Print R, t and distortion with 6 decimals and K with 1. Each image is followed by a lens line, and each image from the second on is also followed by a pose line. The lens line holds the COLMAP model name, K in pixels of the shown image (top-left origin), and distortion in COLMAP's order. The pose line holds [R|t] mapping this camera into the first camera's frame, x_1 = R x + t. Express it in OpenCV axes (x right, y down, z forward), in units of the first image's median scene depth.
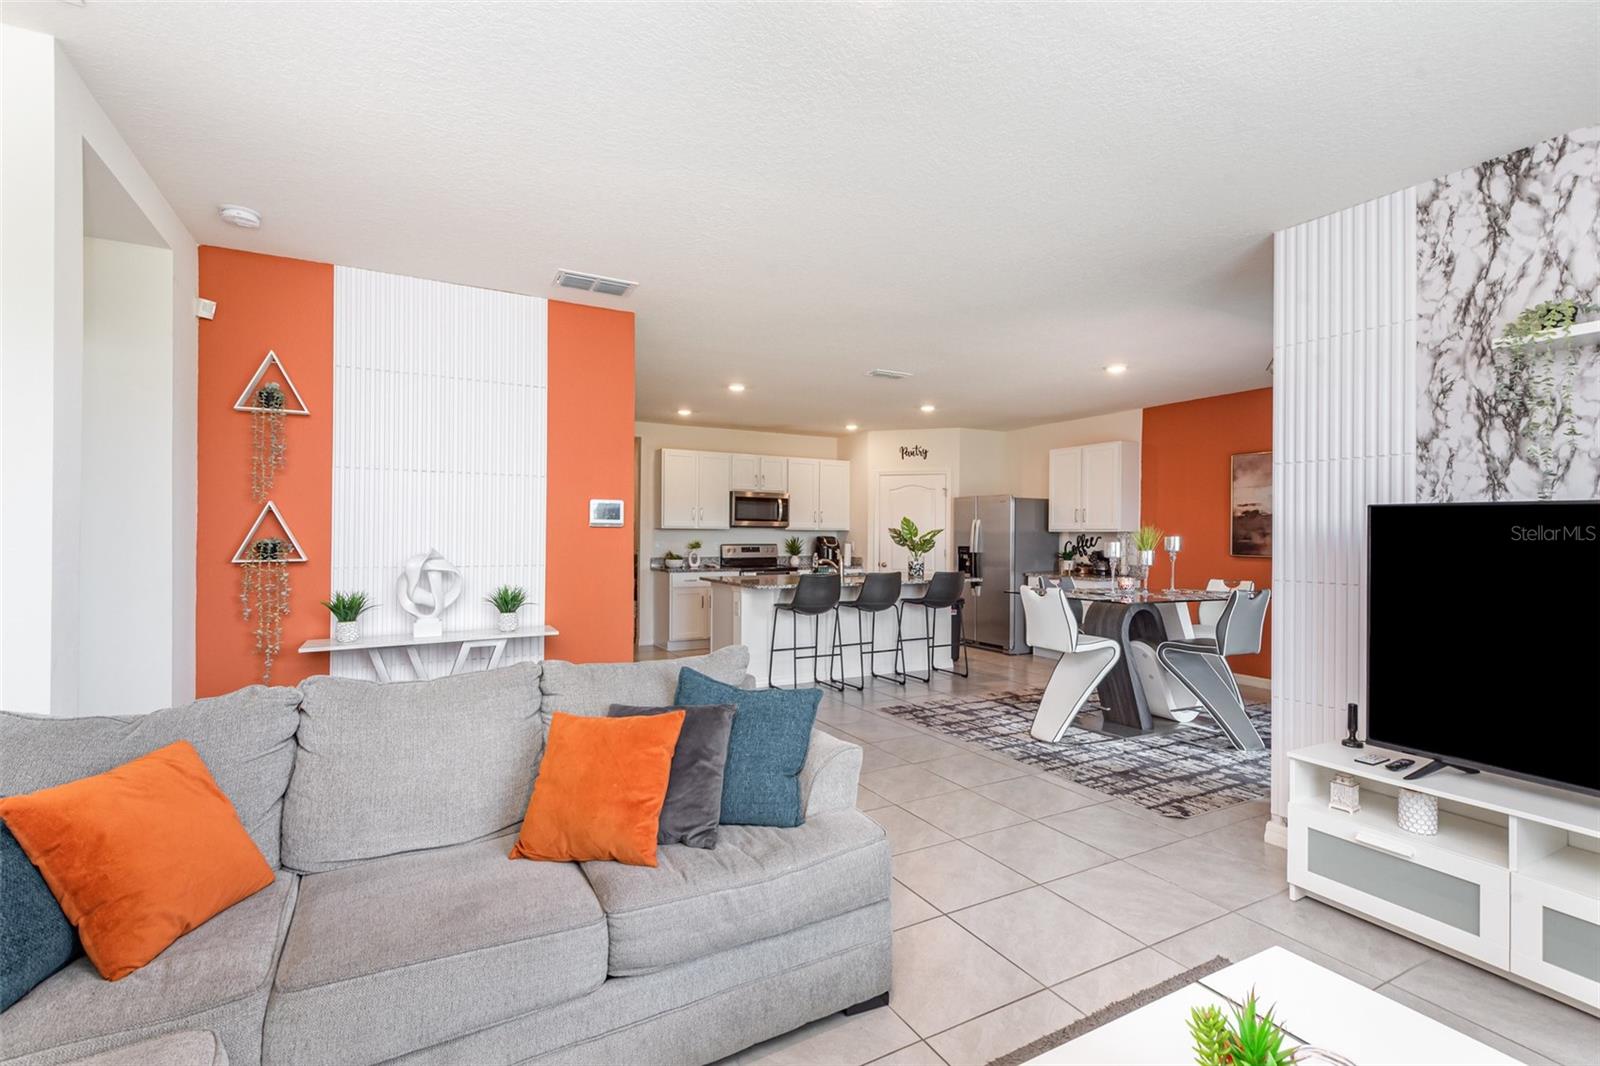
lens RADIAL K [[725.4, 0, 794.8], [0, 725.4, 530.0], [0, 0, 1]] dist [0.031375, -0.006761]
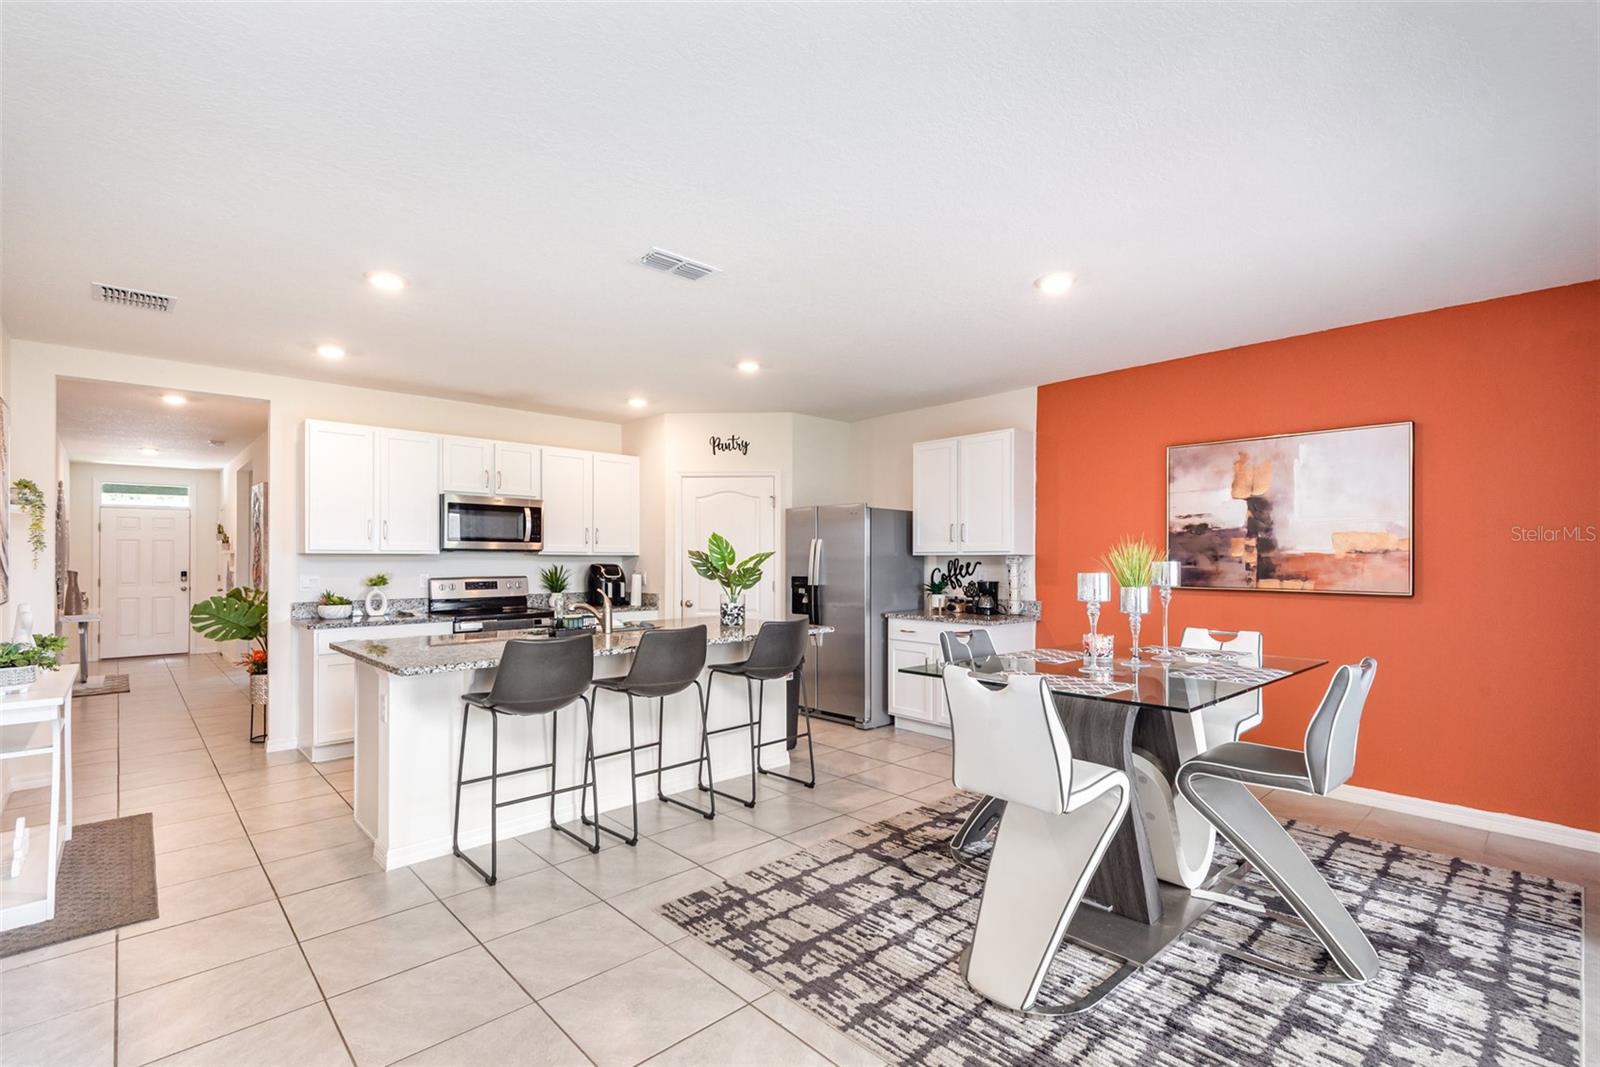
lens RADIAL K [[725.4, 0, 804.1], [0, 725.4, 561.0], [0, 0, 1]] dist [0.031375, -0.006761]
pose [[0.966766, -0.006625, 0.255579, 0.093657], [0.004783, 0.999958, 0.007825, 0.002695], [-0.255620, -0.006343, 0.966757, 0.528874]]
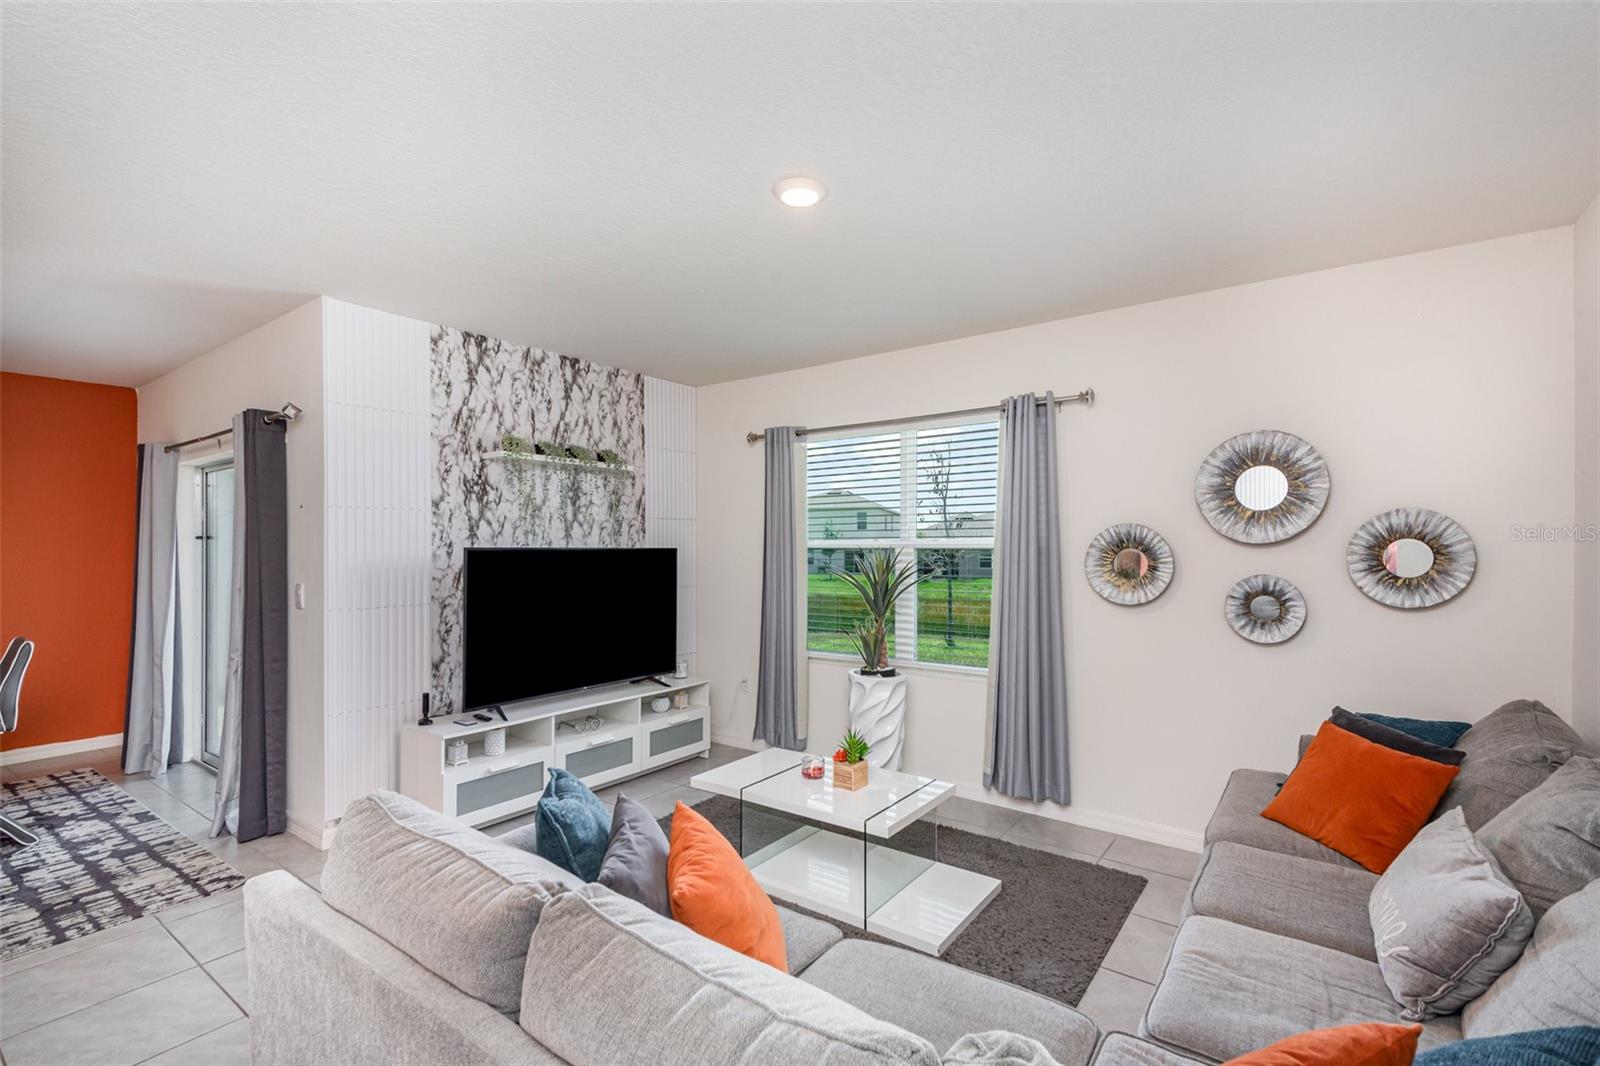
lens RADIAL K [[725.4, 0, 805.7], [0, 725.4, 553.3], [0, 0, 1]] dist [0.031375, -0.006761]
pose [[-0.420473, -0.015507, 0.907172, -0.410429], [-0.002783, 0.999871, 0.015802, -0.024004], [-0.907301, 0.004120, -0.420462, 0.509923]]
